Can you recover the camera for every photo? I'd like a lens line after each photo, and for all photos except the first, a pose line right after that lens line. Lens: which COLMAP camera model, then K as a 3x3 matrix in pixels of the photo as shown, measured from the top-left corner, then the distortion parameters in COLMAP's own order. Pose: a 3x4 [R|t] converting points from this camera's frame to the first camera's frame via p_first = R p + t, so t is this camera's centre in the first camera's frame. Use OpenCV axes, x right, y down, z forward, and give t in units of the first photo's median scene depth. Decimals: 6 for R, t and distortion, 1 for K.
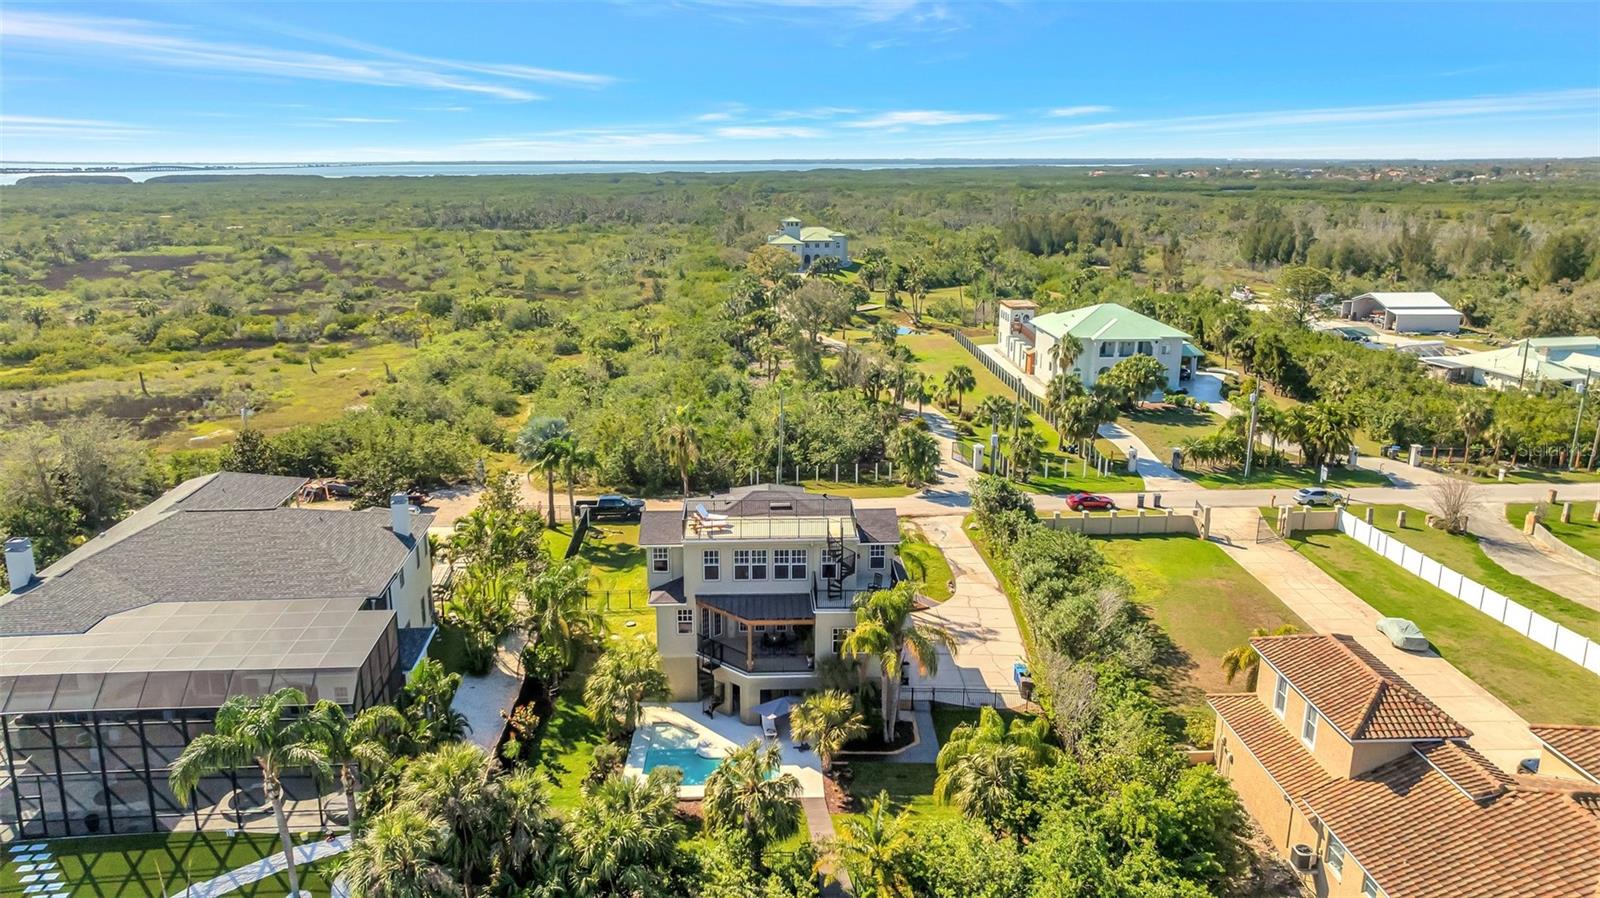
lens RADIAL K [[1127.4, 0, 803.5], [0, 1127.4, 423.4], [0, 0, 1]] dist [-0.032822, 0.034436]
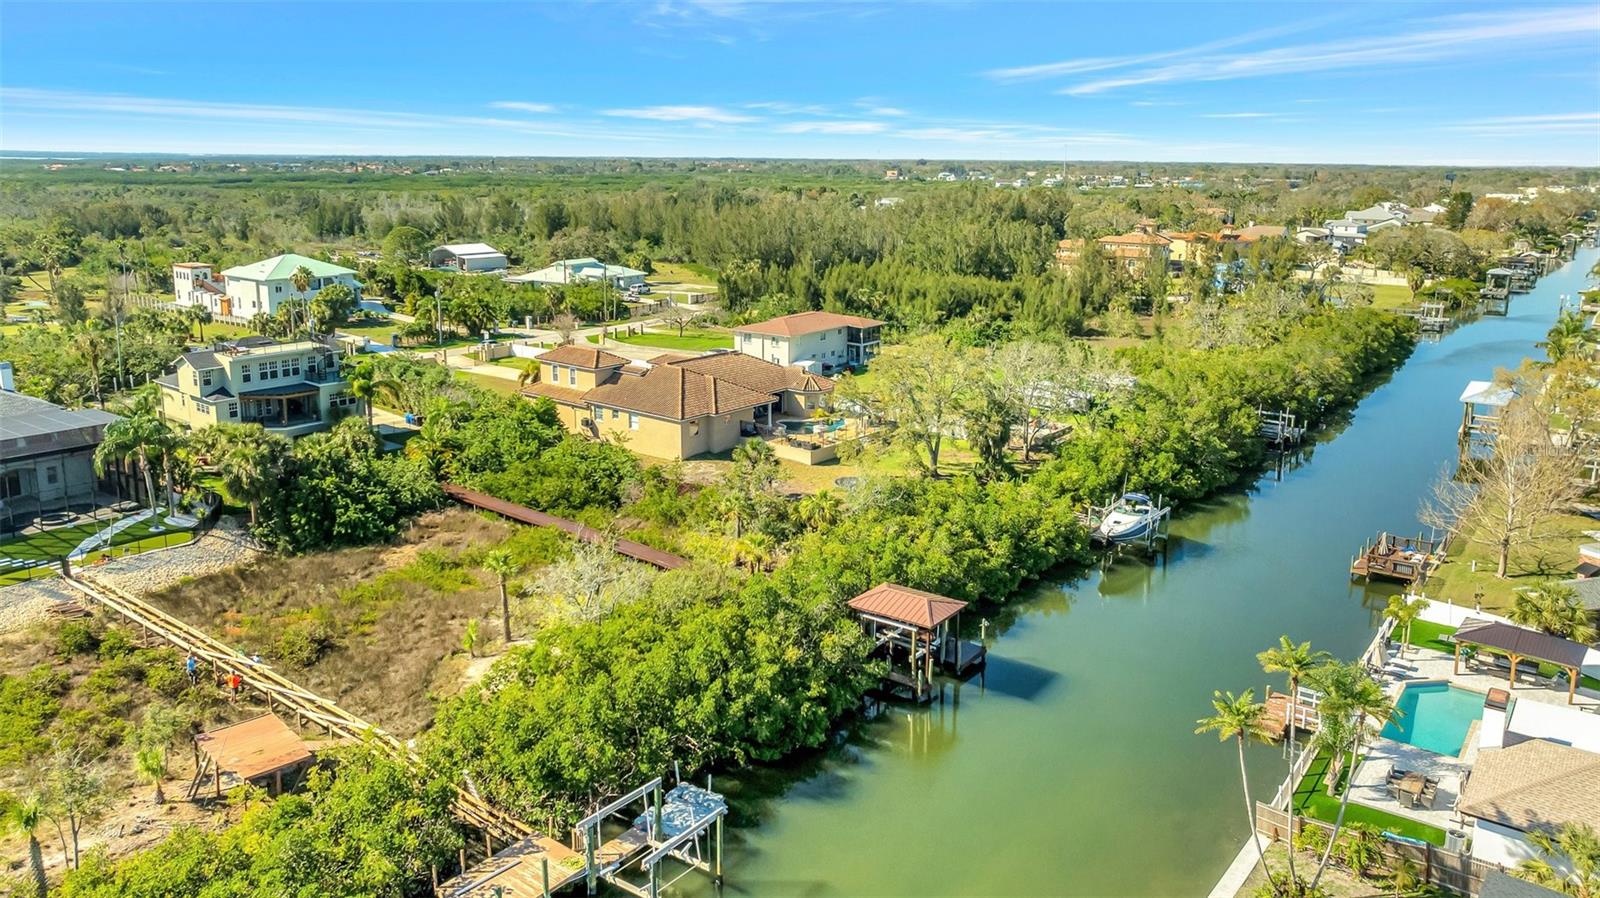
lens RADIAL K [[1127.4, 0, 783.6], [0, 1127.4, 447.6], [0, 0, 1]] dist [-0.032822, 0.034436]
pose [[0.676434, -0.178632, 0.714512, -0.681430], [0.160162, 0.982602, 0.094029, 0.186834], [-0.718878, 0.050833, 0.693276, -0.661848]]
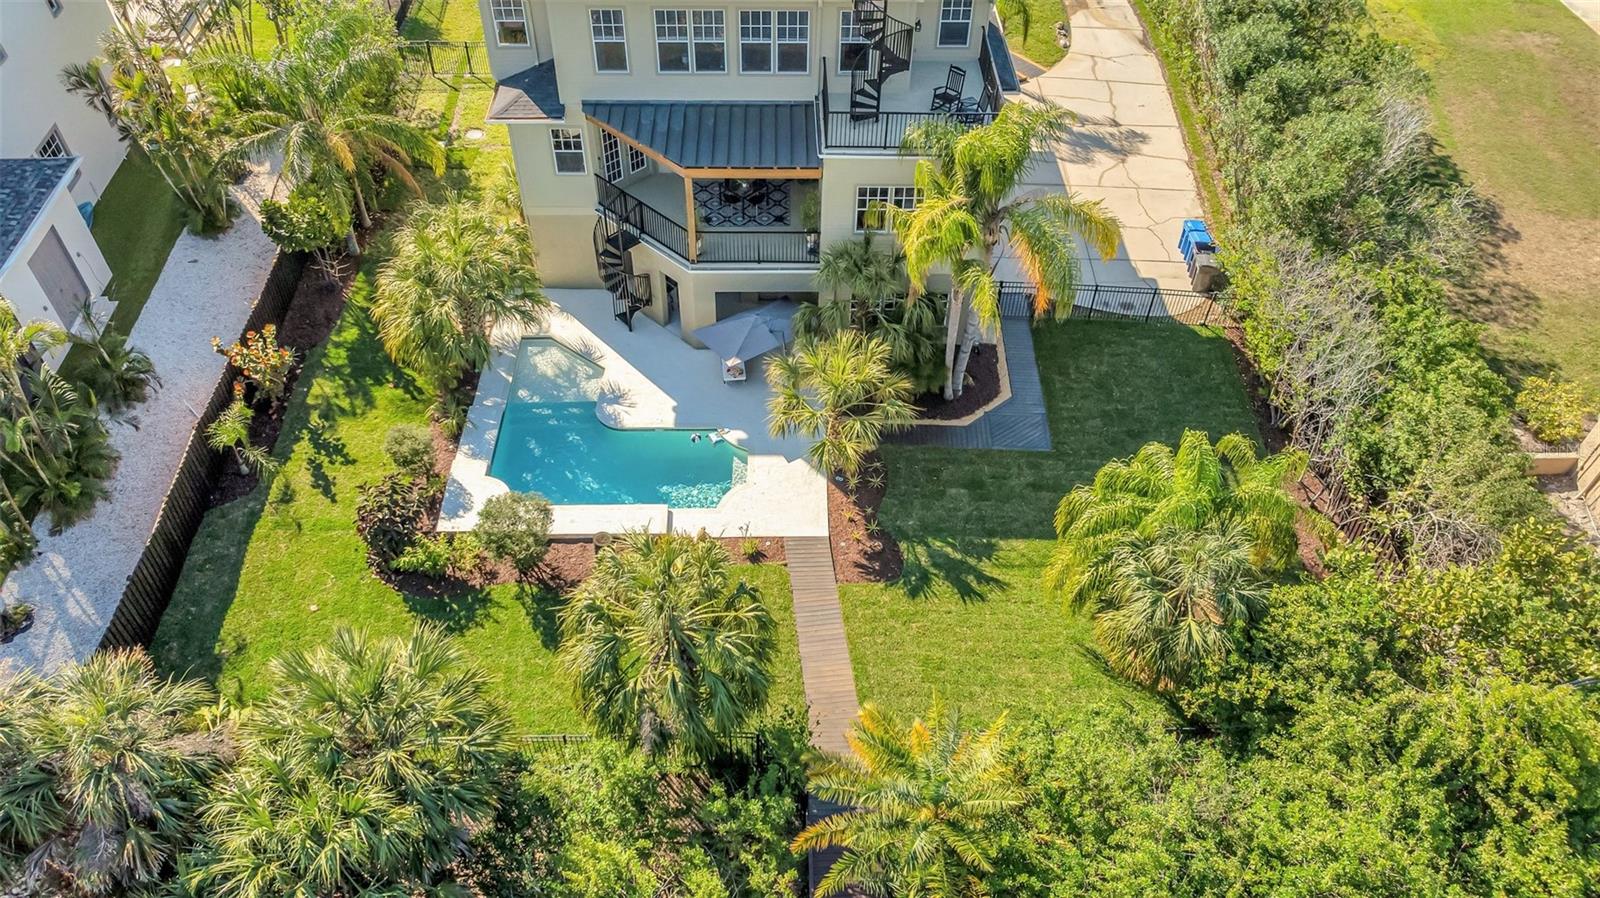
lens RADIAL K [[1127.4, 0, 800.4], [0, 1127.4, 468.3], [0, 0, 1]] dist [-0.032822, 0.034436]
pose [[0.999584, 0.026776, -0.010732, 0.008250], [-0.016384, 0.833200, 0.552729, 0.011529], [0.023742, -0.552323, 0.833292, 0.456168]]
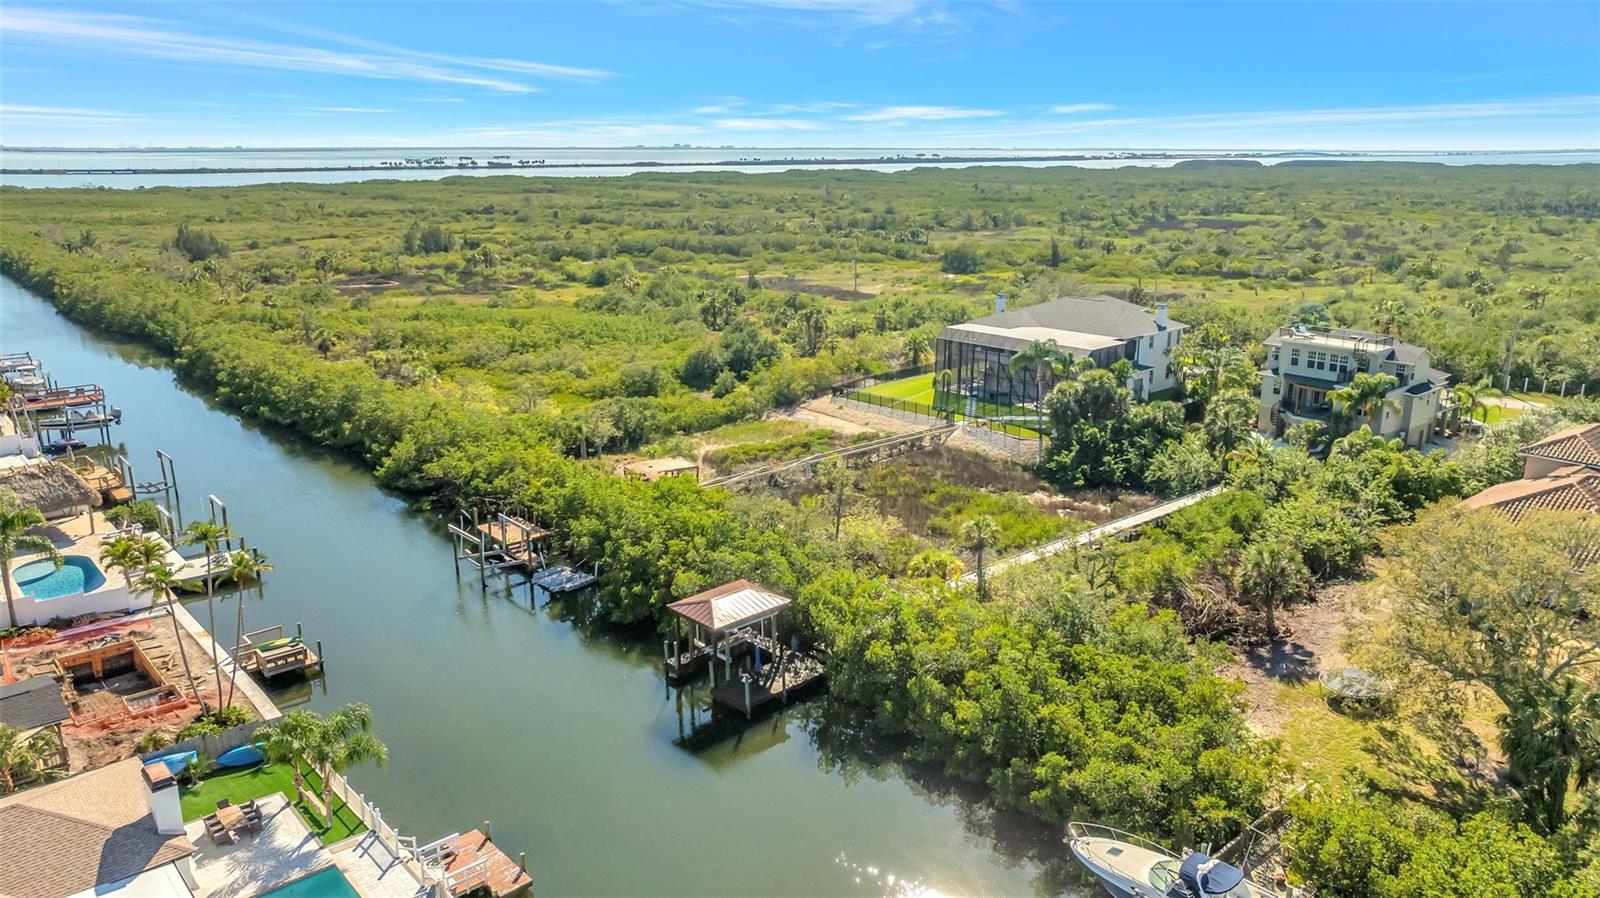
lens RADIAL K [[1127.4, 0, 814.6], [0, 1127.4, 440.5], [0, 0, 1]] dist [-0.032822, 0.034436]
pose [[0.613364, 0.198114, -0.764549, 0.752124], [-0.178820, 0.977725, 0.109894, 0.176790], [0.769291, 0.069312, 0.635128, -0.630696]]
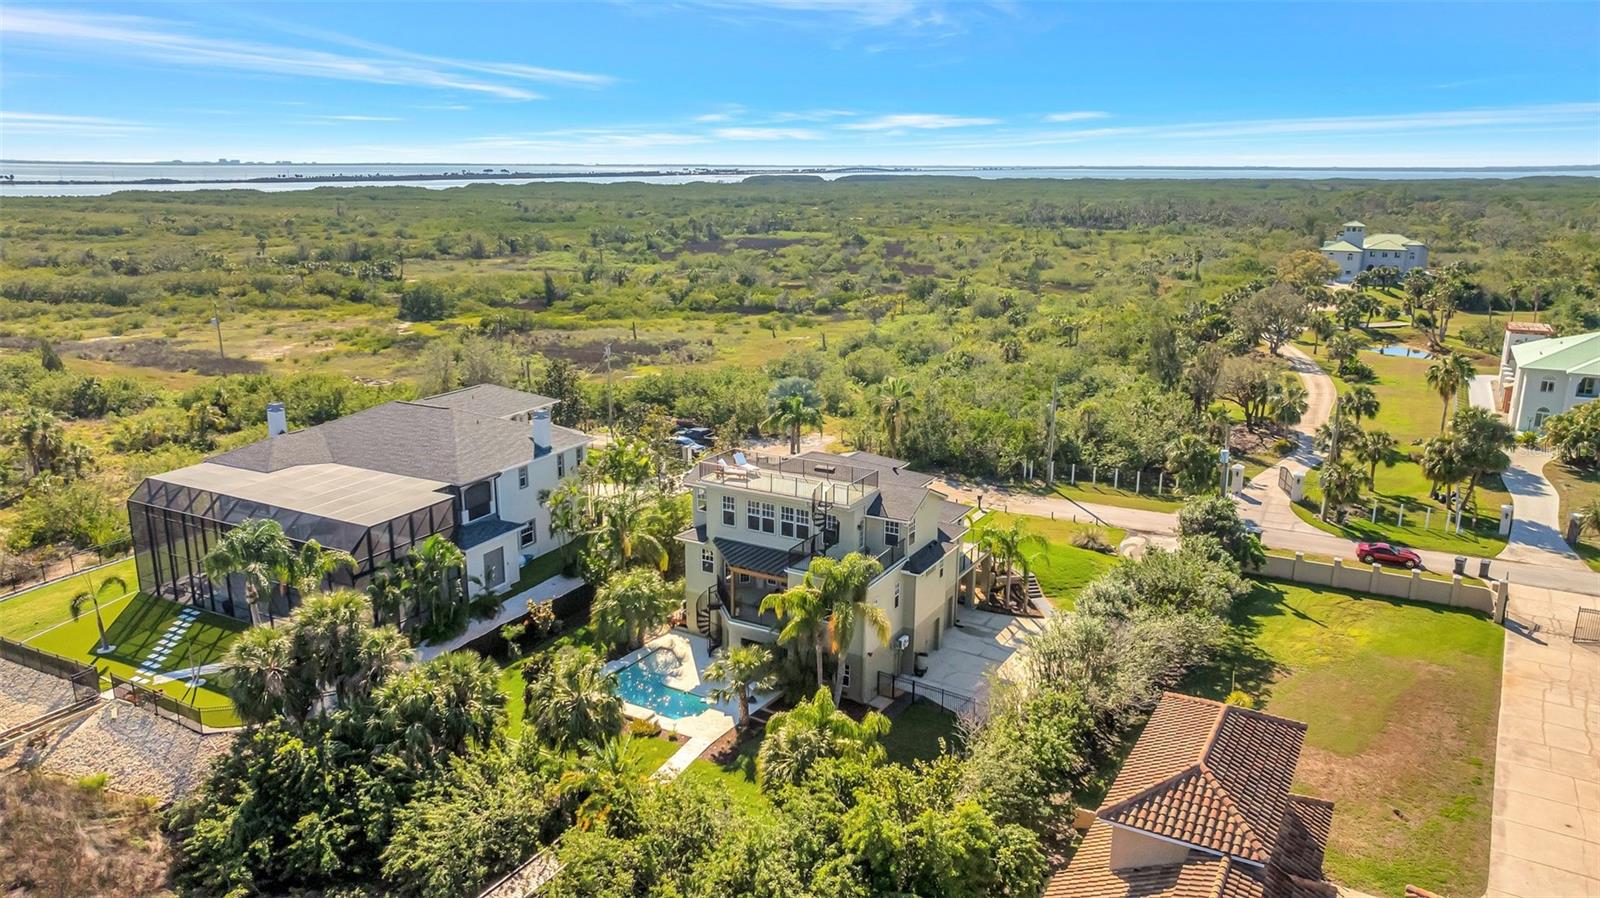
lens RADIAL K [[1127.4, 0, 805.0], [0, 1127.4, 437.5], [0, 0, 1]] dist [-0.032822, 0.034436]
pose [[0.846450, 0.128553, -0.516717, 0.451625], [-0.124794, 0.991285, 0.042192, 0.006874], [0.517638, 0.028770, 0.855116, 0.139288]]
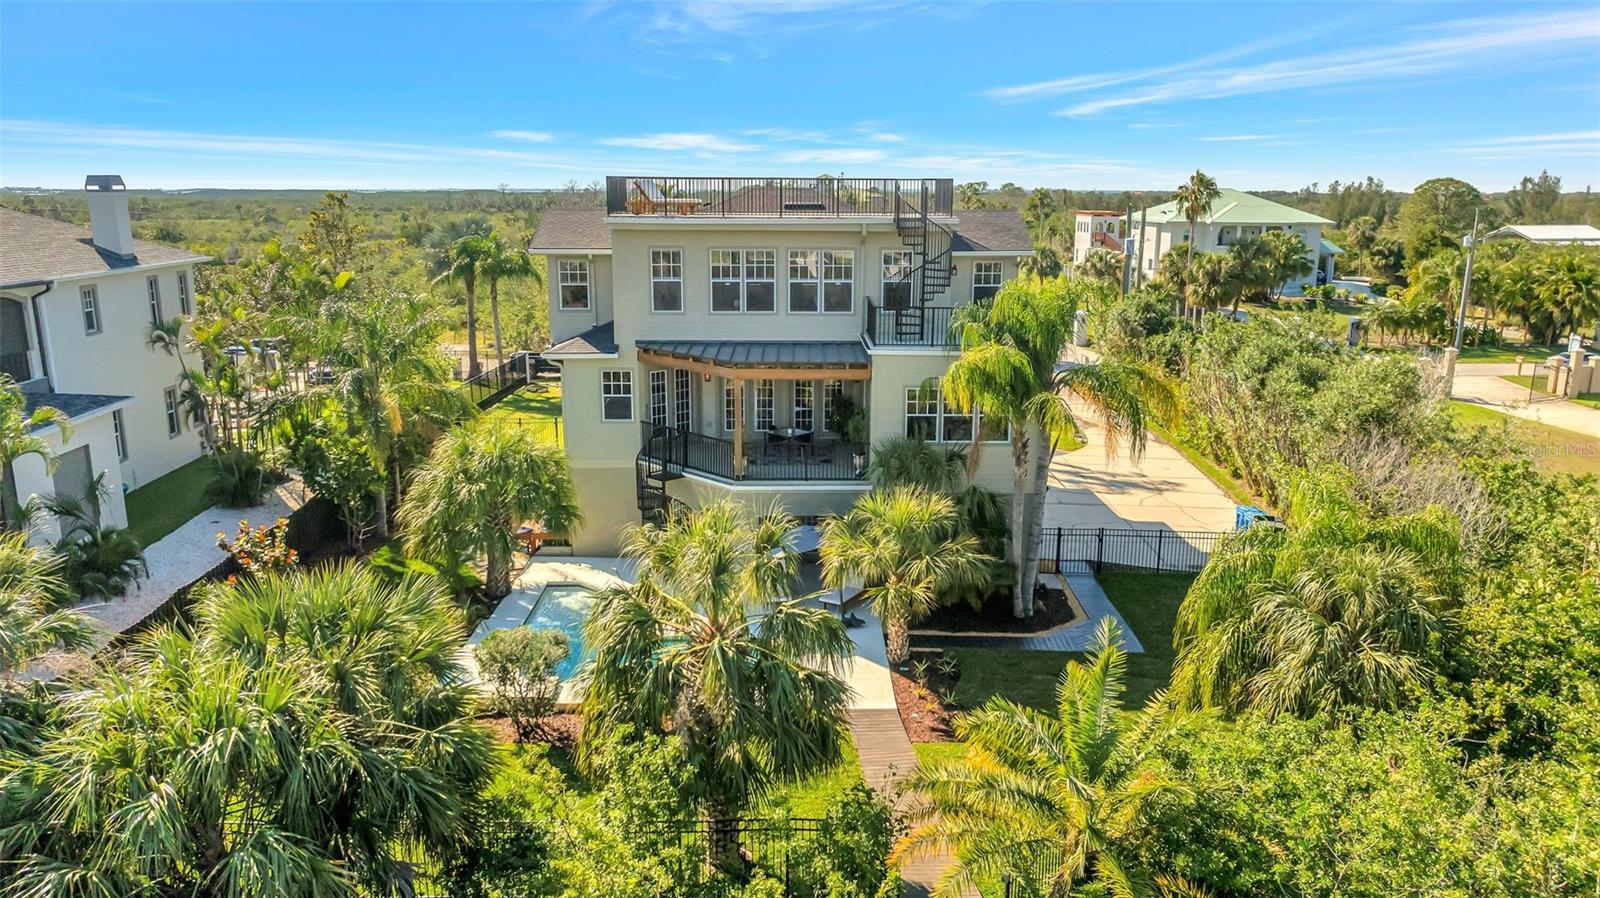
lens RADIAL K [[1127.4, 0, 805.2], [0, 1127.4, 444.0], [0, 0, 1]] dist [-0.032822, 0.034436]
pose [[0.999630, 0.008052, -0.025964, -0.004803], [-0.008239, 0.999941, -0.007082, 0.183513], [0.025905, 0.007293, 0.999638, 0.443799]]
